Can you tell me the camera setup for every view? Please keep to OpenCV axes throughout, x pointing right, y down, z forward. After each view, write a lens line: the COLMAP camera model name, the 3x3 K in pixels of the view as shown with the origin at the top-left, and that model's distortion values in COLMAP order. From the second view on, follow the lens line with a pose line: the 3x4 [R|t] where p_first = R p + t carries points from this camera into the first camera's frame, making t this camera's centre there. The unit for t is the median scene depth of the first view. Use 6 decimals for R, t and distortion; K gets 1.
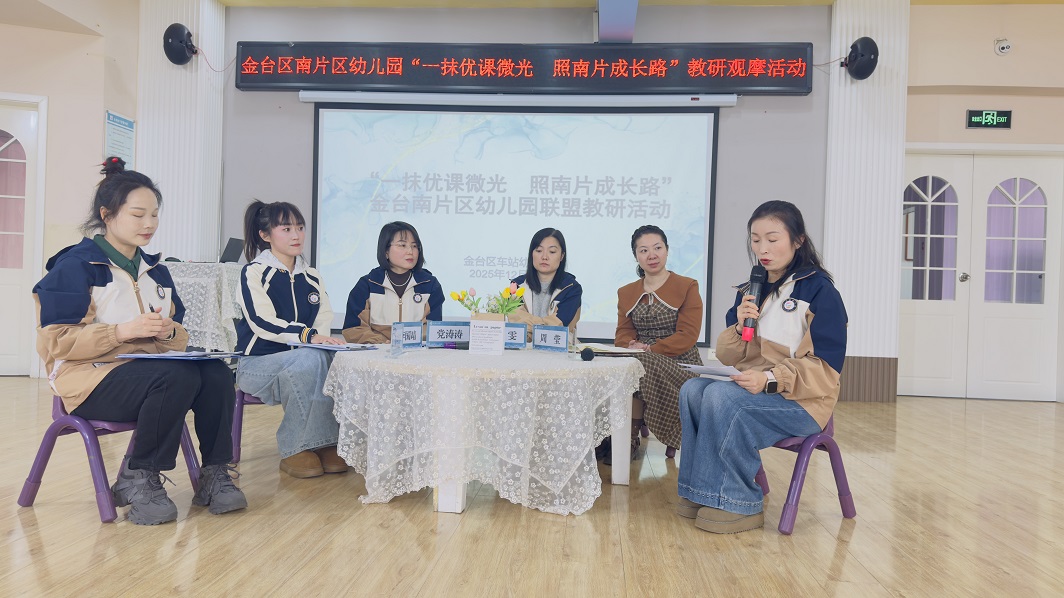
lens RADIAL K [[645.7, 0, 533.3], [0, 645.7, 298.7], [0, 0, 1]] dist [-0.010985, -0.009794]
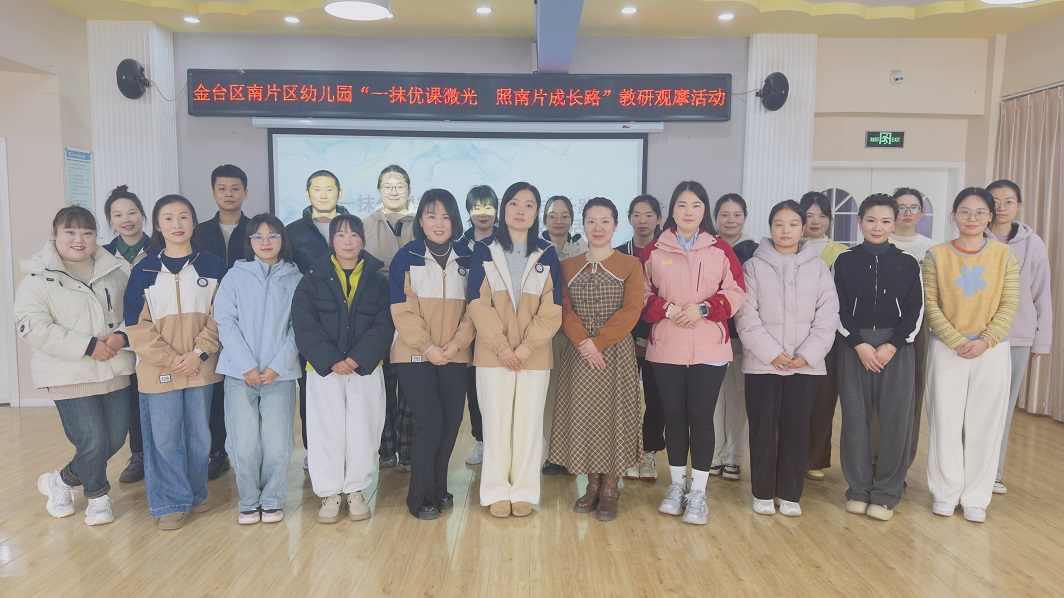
lens RADIAL K [[645.7, 0, 534.4], [0, 645.7, 305.1], [0, 0, 1]] dist [-0.010985, -0.009794]
pose [[0.996281, -0.027109, 0.081784, -0.002446], [0.019938, 0.995986, 0.087257, -0.104685], [-0.083821, -0.085302, 0.992823, -0.098726]]
